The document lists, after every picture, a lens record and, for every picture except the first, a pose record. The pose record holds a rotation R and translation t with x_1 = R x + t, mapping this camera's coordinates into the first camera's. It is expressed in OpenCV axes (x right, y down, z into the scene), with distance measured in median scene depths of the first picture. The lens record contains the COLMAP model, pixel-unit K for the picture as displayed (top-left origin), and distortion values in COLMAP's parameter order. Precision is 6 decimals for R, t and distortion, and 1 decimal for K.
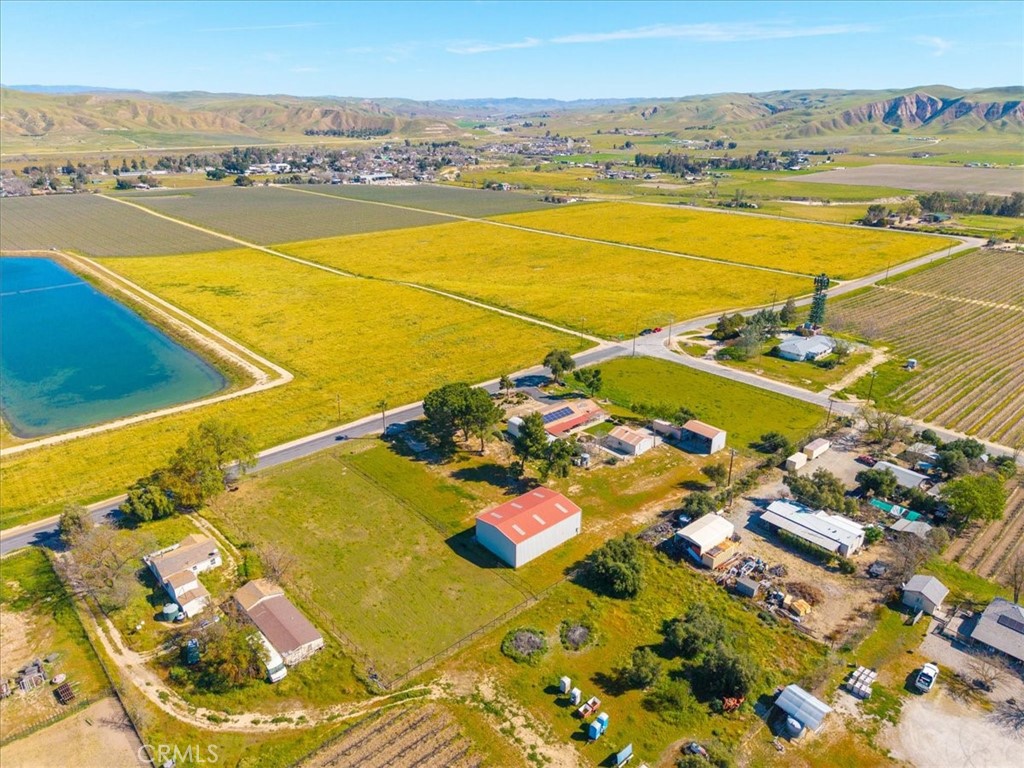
lens RADIAL K [[702.8, 0, 512.0], [0, 702.8, 384.0], [0, 0, 1]] dist [0.004425, 0.002704]
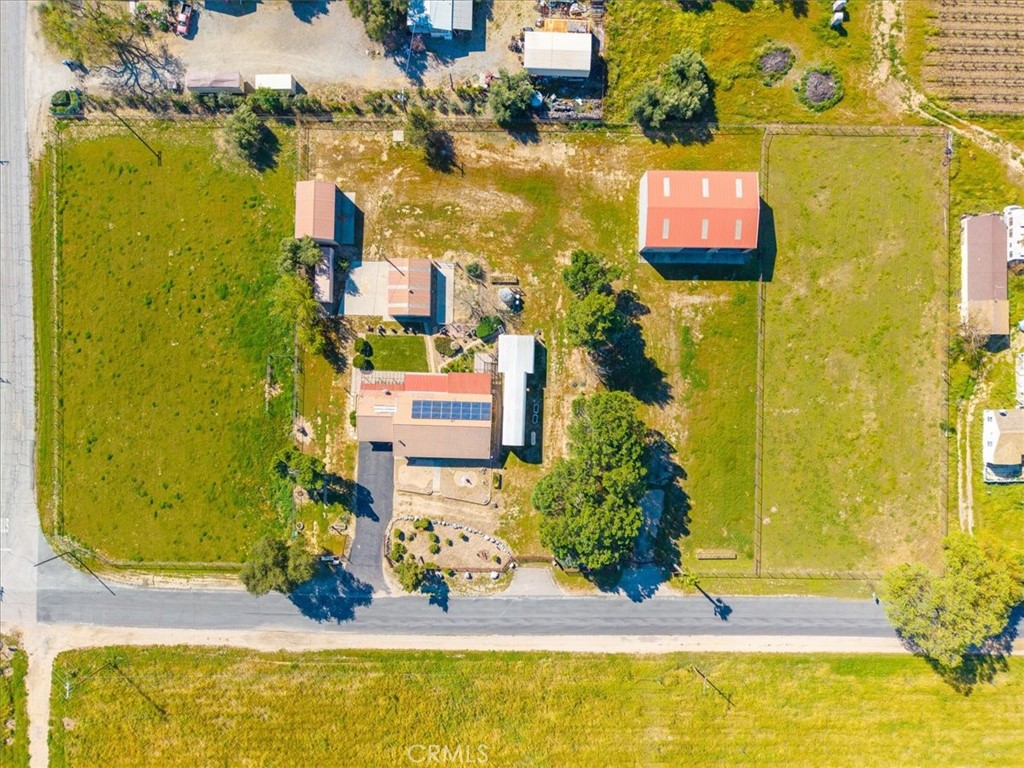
lens RADIAL K [[702.8, 0, 512.0], [0, 702.8, 384.0], [0, 0, 1]] dist [0.004425, 0.002704]
pose [[-0.739676, -0.672743, -0.017210, 0.085645], [0.229672, -0.276395, 0.933197, -0.889254], [-0.632558, 0.686311, 0.358953, 1.308670]]
